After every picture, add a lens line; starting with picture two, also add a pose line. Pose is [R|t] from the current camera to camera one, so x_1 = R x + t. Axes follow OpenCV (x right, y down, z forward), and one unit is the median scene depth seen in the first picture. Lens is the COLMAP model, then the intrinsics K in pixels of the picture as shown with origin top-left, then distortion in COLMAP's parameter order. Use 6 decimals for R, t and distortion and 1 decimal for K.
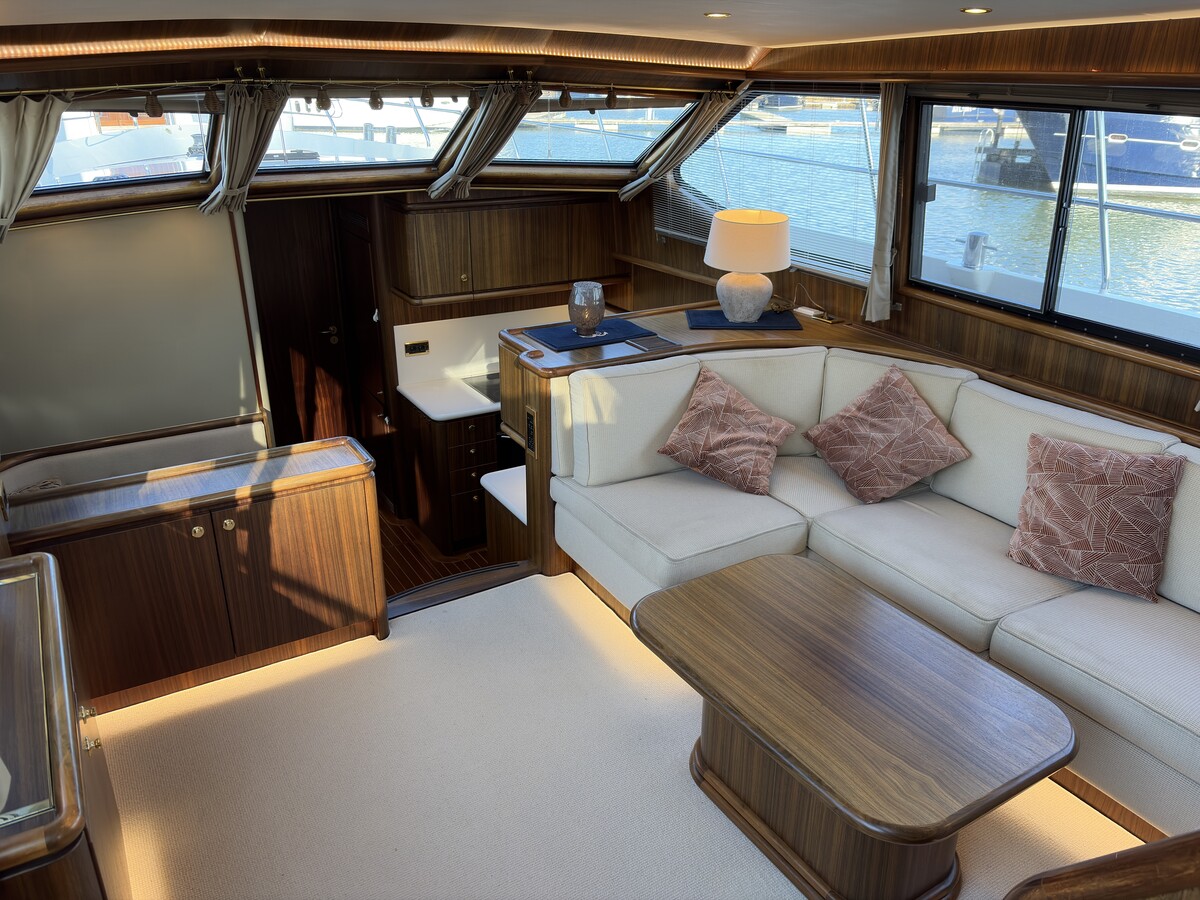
lens RADIAL K [[901.3, 0, 602.9], [0, 901.3, 451.7], [0, 0, 1]] dist [0.039134, -0.042153]
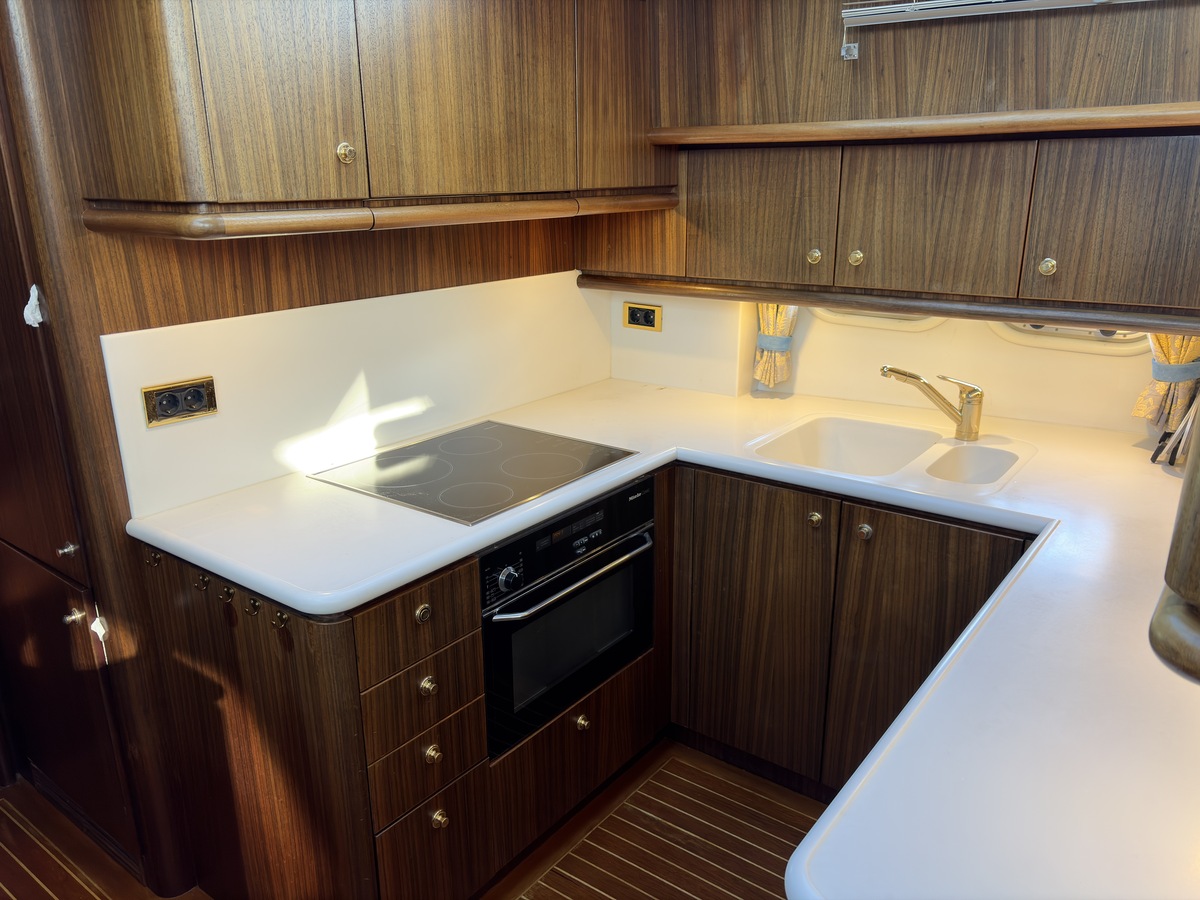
lens RADIAL K [[901.3, 0, 596.3], [0, 901.3, 451.5], [0, 0, 1]] dist [0.039134, -0.042153]
pose [[0.927588, -0.128016, 0.350987, -0.185229], [0.160178, 0.985008, -0.064055, -0.050092], [-0.337525, 0.115637, 0.934187, 0.640397]]
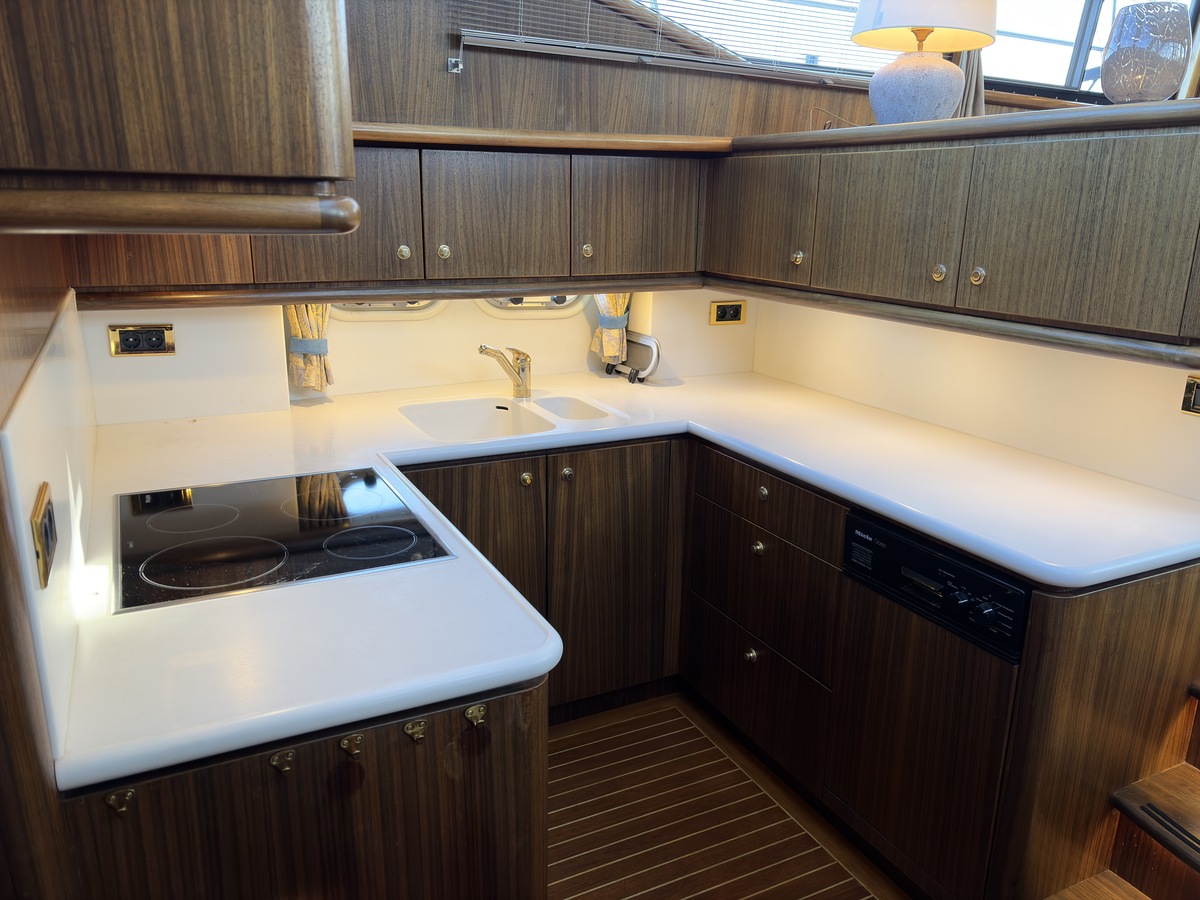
lens RADIAL K [[901.3, 0, 604.3], [0, 901.3, 451.1], [0, 0, 1]] dist [0.039134, -0.042153]
pose [[0.076736, -0.279917, 0.956952, -0.374369], [0.366972, 0.900338, 0.233931, -0.129982], [-0.927062, 0.333224, 0.171810, 0.853663]]
